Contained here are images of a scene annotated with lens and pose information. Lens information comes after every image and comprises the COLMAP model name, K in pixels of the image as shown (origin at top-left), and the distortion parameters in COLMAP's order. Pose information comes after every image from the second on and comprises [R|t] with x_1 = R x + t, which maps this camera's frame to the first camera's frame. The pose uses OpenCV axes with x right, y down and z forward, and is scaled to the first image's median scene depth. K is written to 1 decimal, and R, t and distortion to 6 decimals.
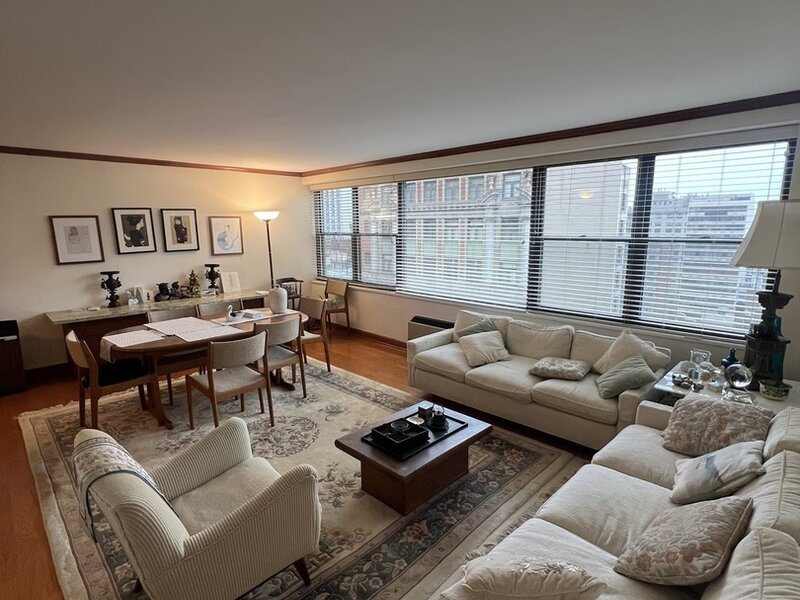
lens RADIAL K [[428.1, 0, 399.7], [0, 428.1, 302.3], [0, 0, 1]] dist [-0.001384, 0.000603]
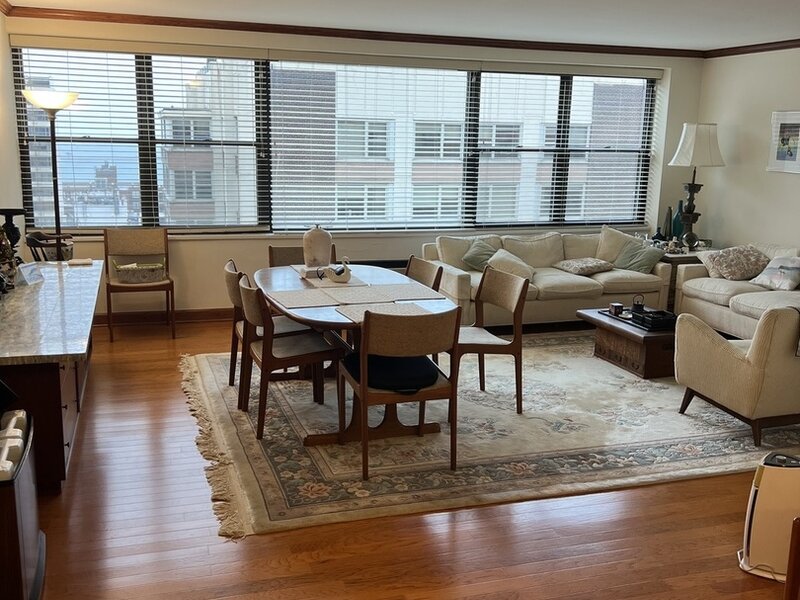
lens RADIAL K [[796.9, 0, 396.2], [0, 796.9, 301.4], [0, 0, 1]] dist [0.116354, -0.247582]
pose [[0.450035, -0.166829, 0.877290, -1.607446], [0.134272, 0.983868, 0.118216, -0.064795], [-0.882859, 0.064594, 0.465175, 0.444979]]
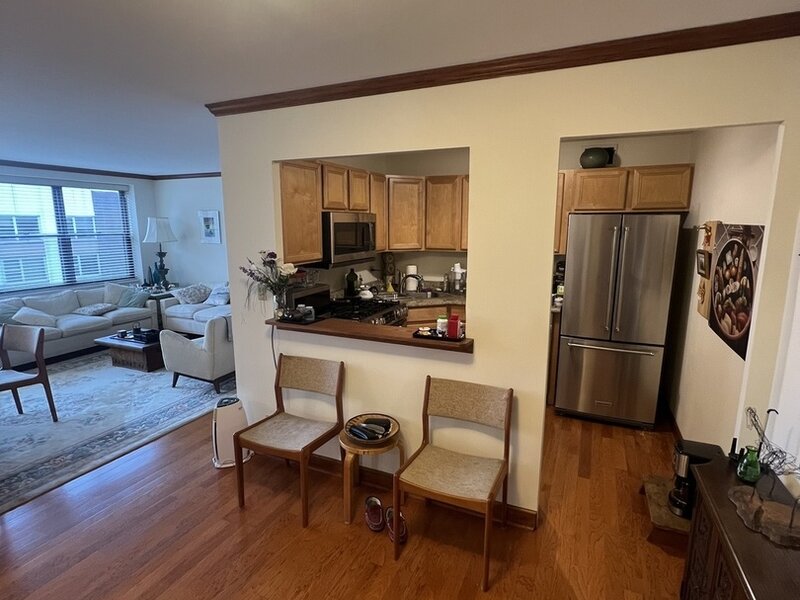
lens RADIAL K [[428.1, 0, 399.7], [0, 428.1, 302.3], [0, 0, 1]] dist [-0.001384, 0.000603]
pose [[-0.362128, -0.161580, 0.918017, -1.563065], [0.167300, 0.957602, 0.234542, -0.069964], [-0.916992, 0.238518, -0.319742, 0.402888]]
